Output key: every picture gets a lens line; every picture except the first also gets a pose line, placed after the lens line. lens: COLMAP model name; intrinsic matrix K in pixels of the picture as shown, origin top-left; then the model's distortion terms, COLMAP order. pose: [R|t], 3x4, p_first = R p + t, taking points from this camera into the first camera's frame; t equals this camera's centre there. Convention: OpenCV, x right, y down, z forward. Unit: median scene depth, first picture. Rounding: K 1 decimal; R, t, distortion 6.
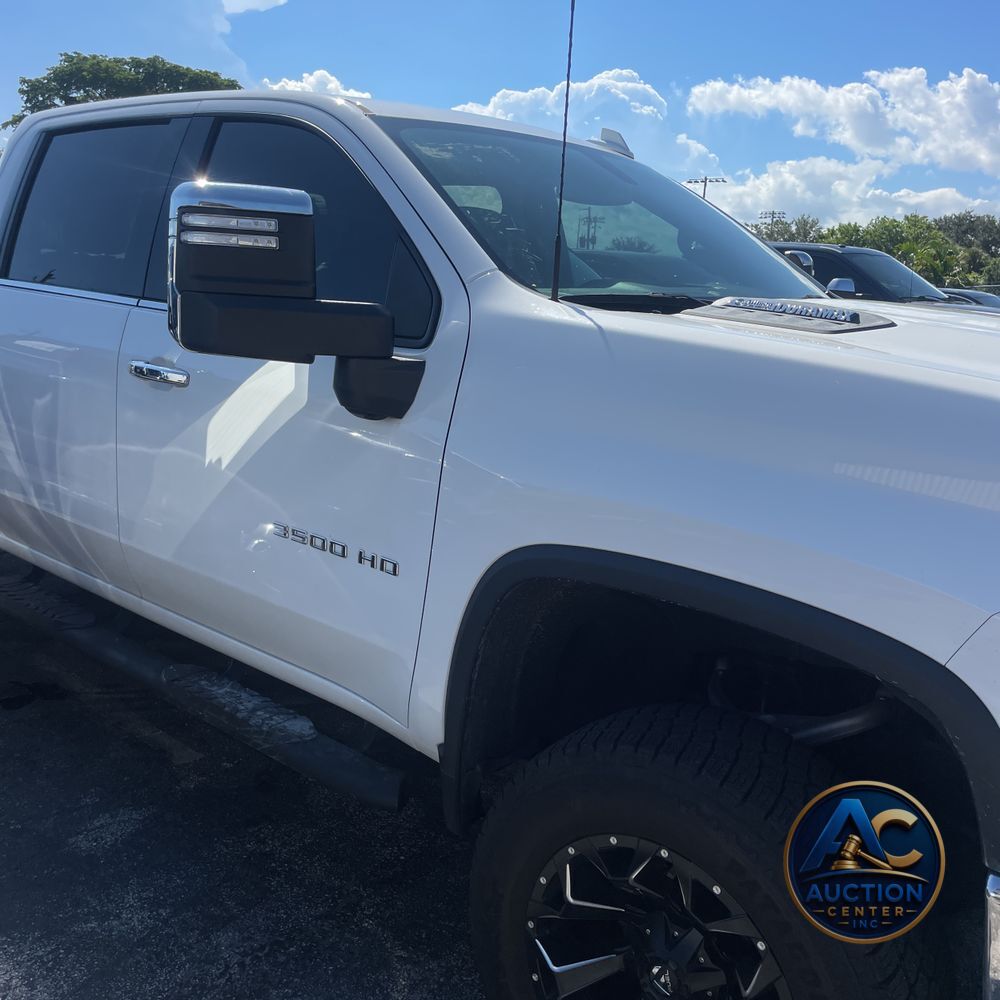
lens RADIAL K [[1029.8, 0, 457.6], [0, 1029.8, 477.0], [0, 0, 1]] dist [0.124873, -0.183302]
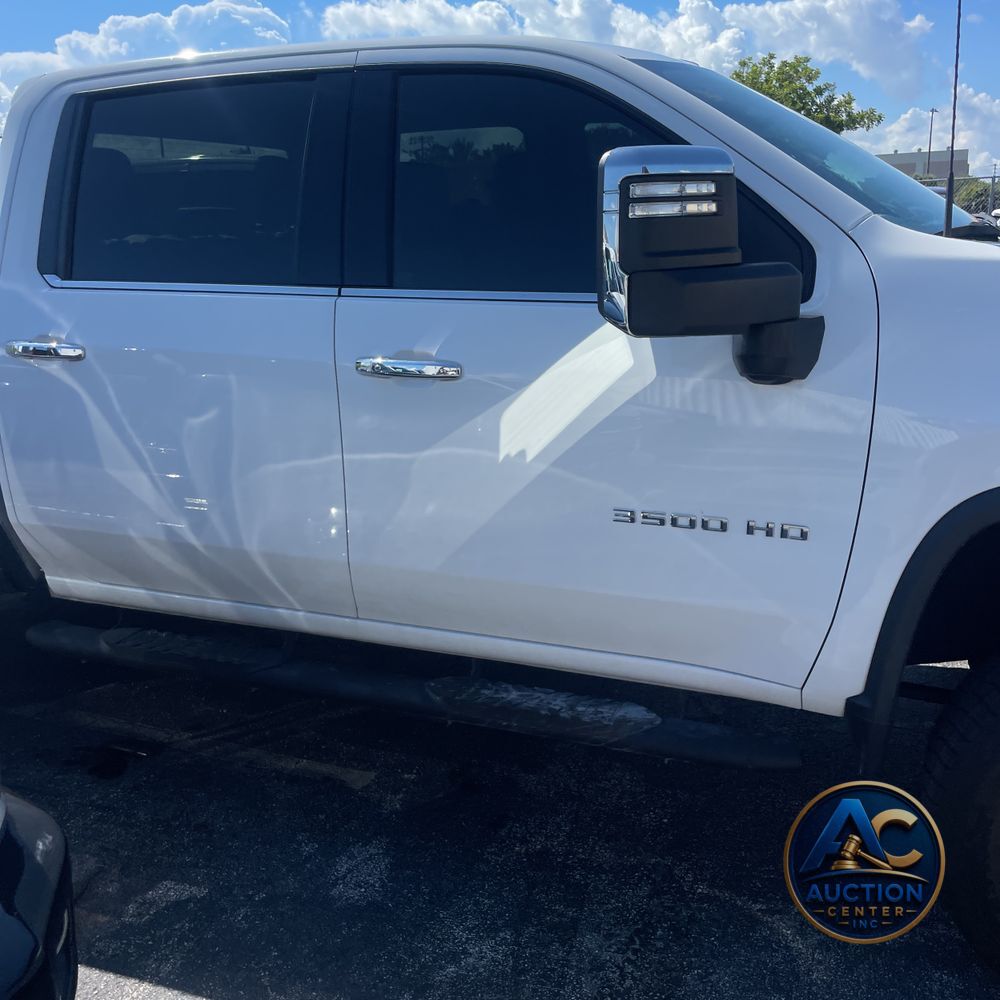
lens RADIAL K [[1047.6, 0, 500.0], [0, 1047.6, 500.0], [0, 0, 1]] dist [0.119086, -0.174713]
pose [[0.942806, -0.167576, 0.288159, -0.515170], [0.145016, 0.984555, 0.098091, -0.068688], [-0.300147, -0.050693, 0.952545, 0.113999]]
